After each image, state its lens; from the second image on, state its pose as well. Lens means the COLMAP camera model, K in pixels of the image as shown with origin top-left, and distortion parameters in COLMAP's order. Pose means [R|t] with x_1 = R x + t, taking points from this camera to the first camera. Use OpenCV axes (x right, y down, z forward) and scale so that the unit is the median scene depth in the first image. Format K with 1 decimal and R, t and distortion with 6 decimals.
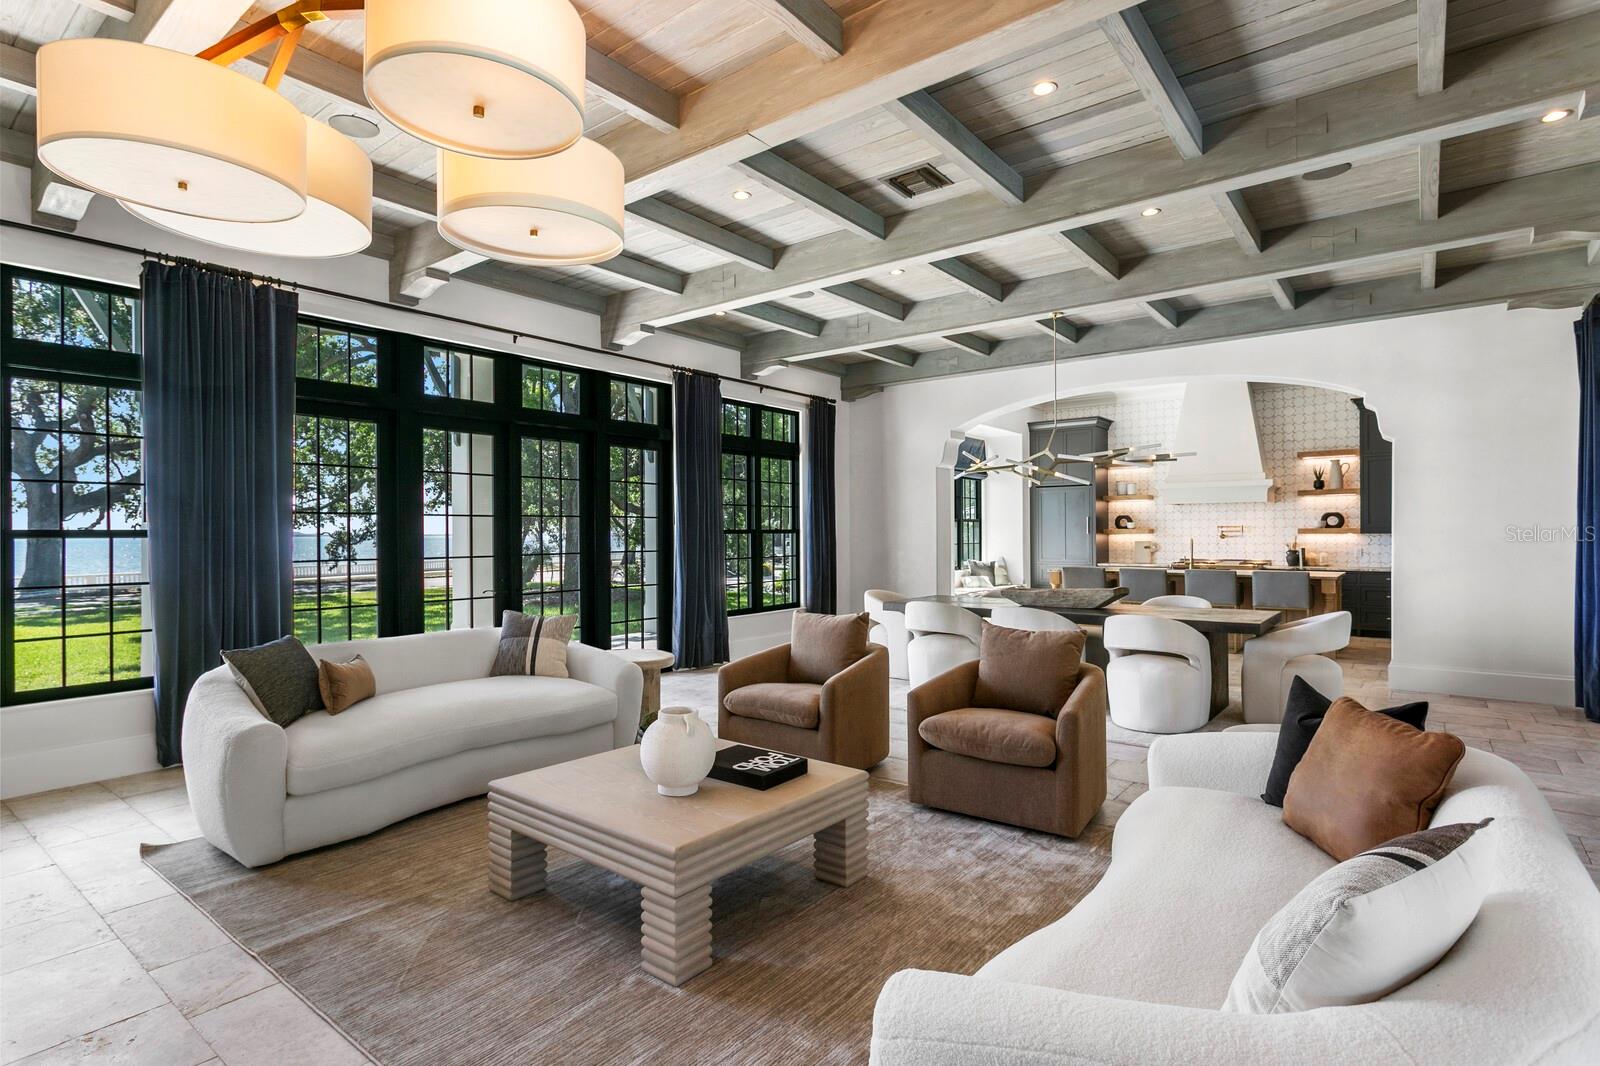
lens RADIAL K [[807.1, 0, 771.5], [0, 807.1, 547.6], [0, 0, 1]] dist [-0.036499, 0.000400]
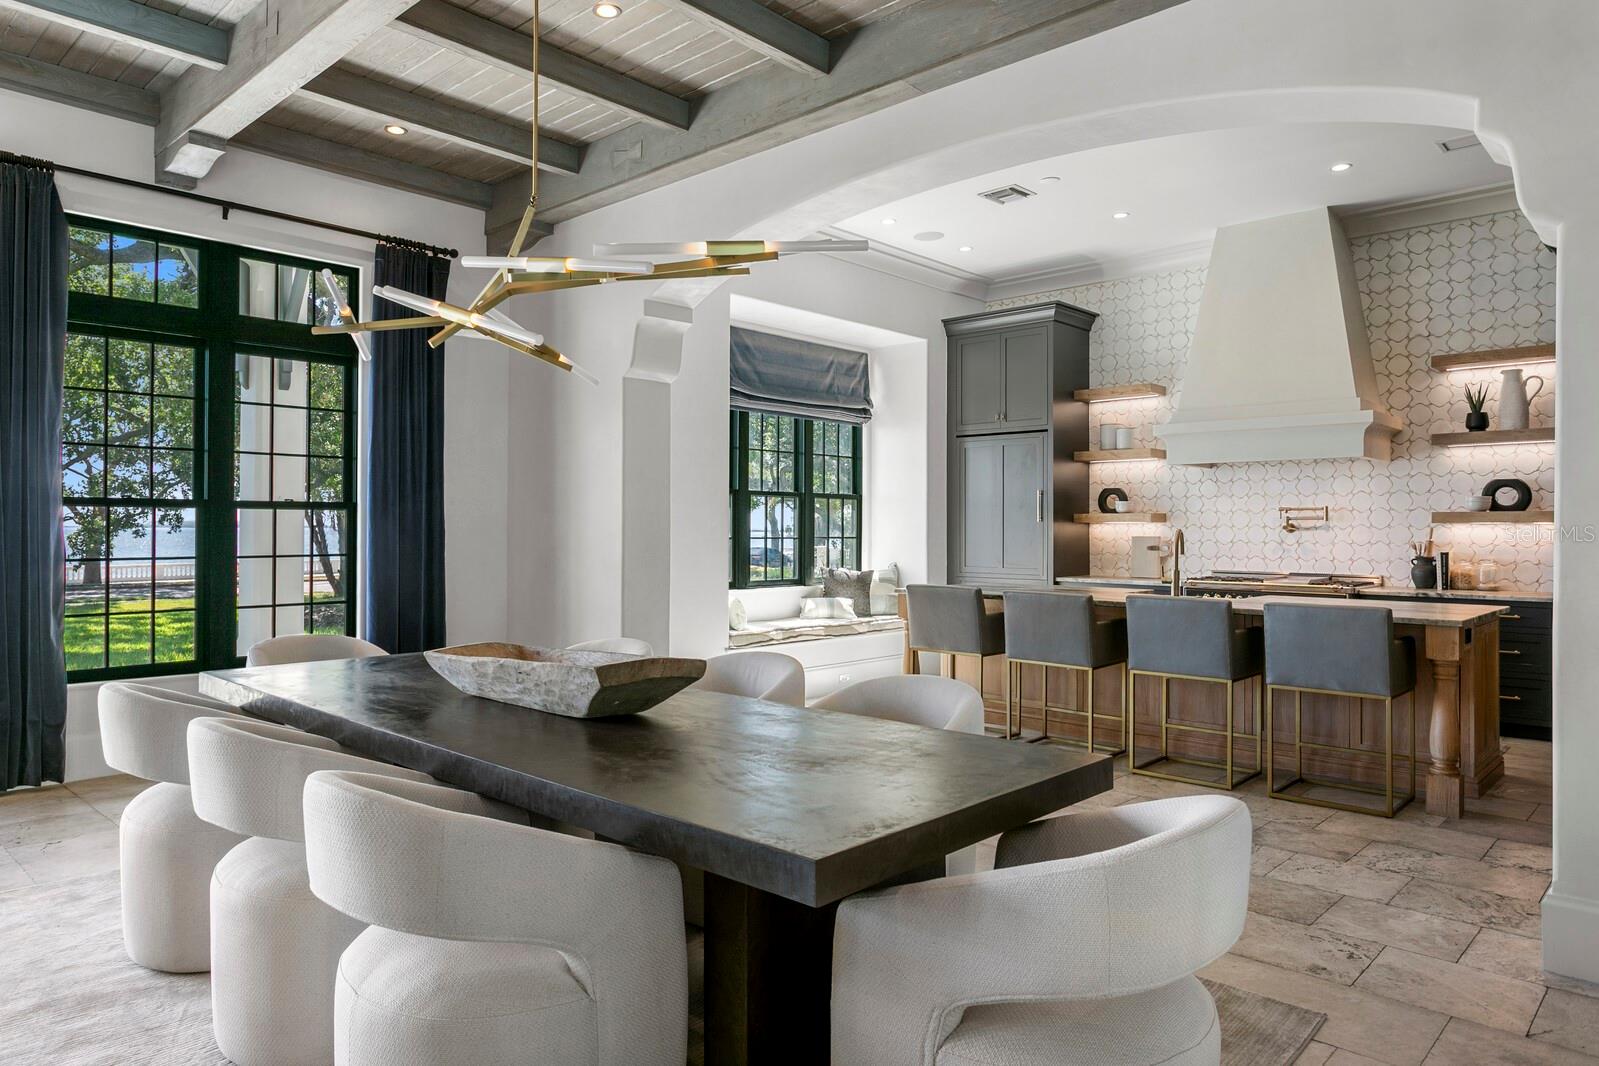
lens RADIAL K [[1020.7, 0, 799.5], [0, 1020.7, 533.0], [0, 0, 1]] dist [-0.006716, -0.001371]
pose [[0.997725, 0.010174, -0.066637, 0.301665], [-0.011111, 0.999844, -0.013700, 0.001645], [0.066488, 0.014409, 0.997683, 0.333250]]
